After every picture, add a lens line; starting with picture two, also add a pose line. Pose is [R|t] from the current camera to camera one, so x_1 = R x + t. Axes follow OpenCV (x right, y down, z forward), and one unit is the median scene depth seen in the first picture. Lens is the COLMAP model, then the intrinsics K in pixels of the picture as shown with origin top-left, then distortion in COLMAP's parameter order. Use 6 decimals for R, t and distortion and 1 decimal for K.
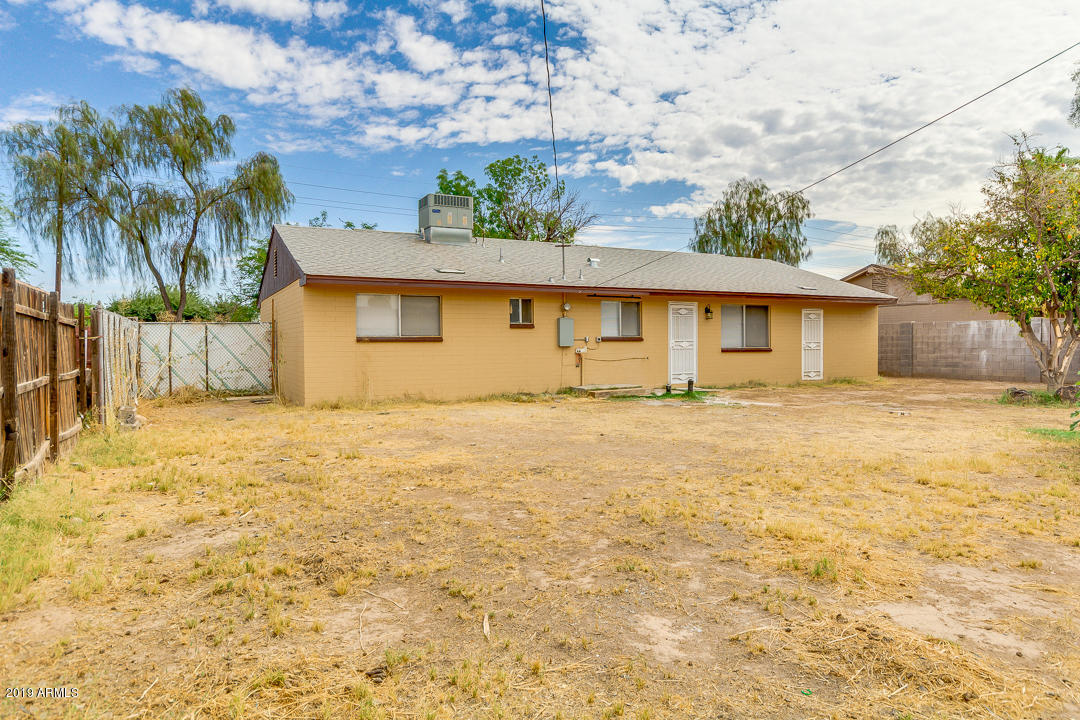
lens RADIAL K [[726.5, 0, 530.6], [0, 726.5, 363.4], [0, 0, 1]] dist [-0.000982, 0.002137]
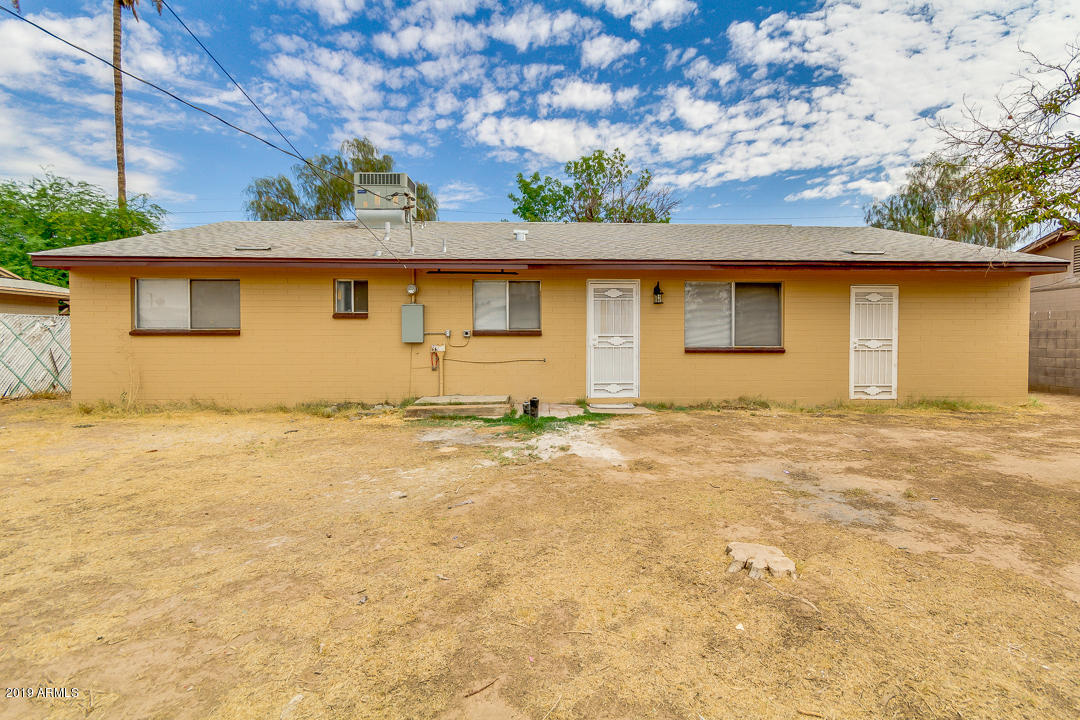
lens RADIAL K [[501.1, 0, 569.3], [0, 501.1, 362.3], [0, 0, 1]] dist [0.017956, 0.000377]
pose [[0.898805, 0.028180, -0.437441, 0.057095], [-0.018529, 0.999482, 0.026315, -0.002665], [0.437956, -0.015546, 0.898862, 0.082752]]
